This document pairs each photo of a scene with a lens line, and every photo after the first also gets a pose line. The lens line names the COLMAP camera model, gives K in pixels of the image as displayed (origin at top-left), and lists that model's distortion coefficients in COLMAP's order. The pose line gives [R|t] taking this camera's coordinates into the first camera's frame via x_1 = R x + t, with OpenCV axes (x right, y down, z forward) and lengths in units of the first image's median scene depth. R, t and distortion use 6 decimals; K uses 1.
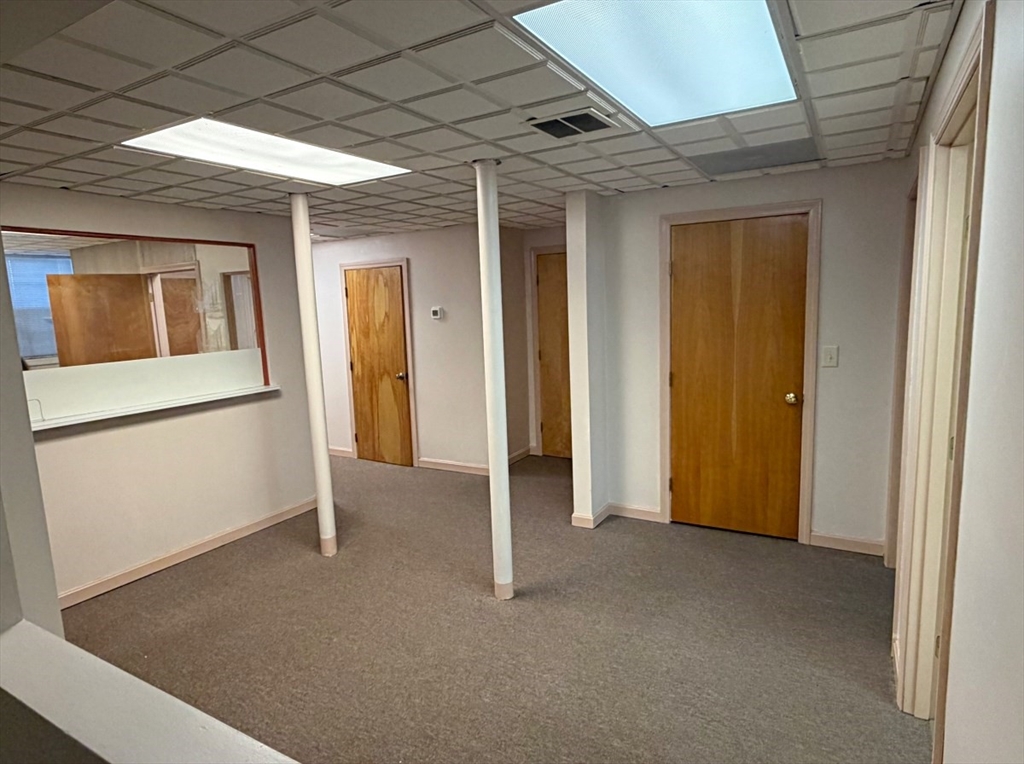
lens RADIAL K [[591.0, 0, 508.4], [0, 591.0, 381.9], [0, 0, 1]] dist [-0.003775, 0.004410]
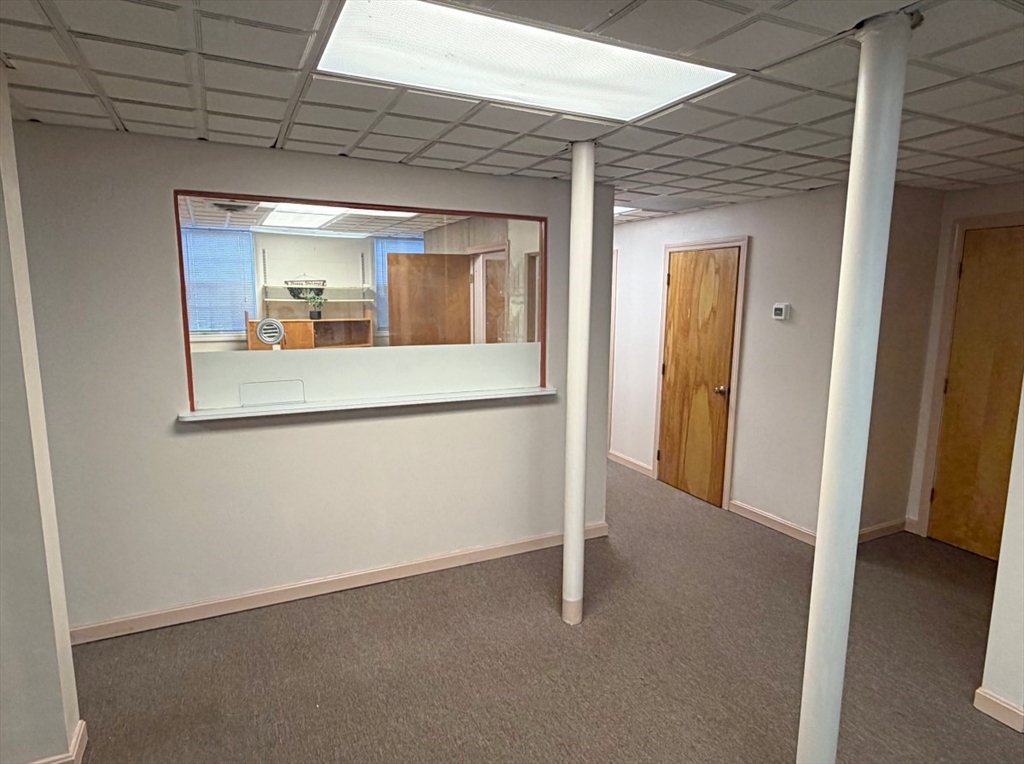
lens RADIAL K [[591.0, 0, 510.1], [0, 591.0, 386.4], [0, 0, 1]] dist [-0.003775, 0.004410]
pose [[0.834179, 0.127872, -0.536465, 0.002070], [-0.113305, 0.991734, 0.060207, -0.032447], [0.539730, 0.010561, 0.841772, 0.215249]]
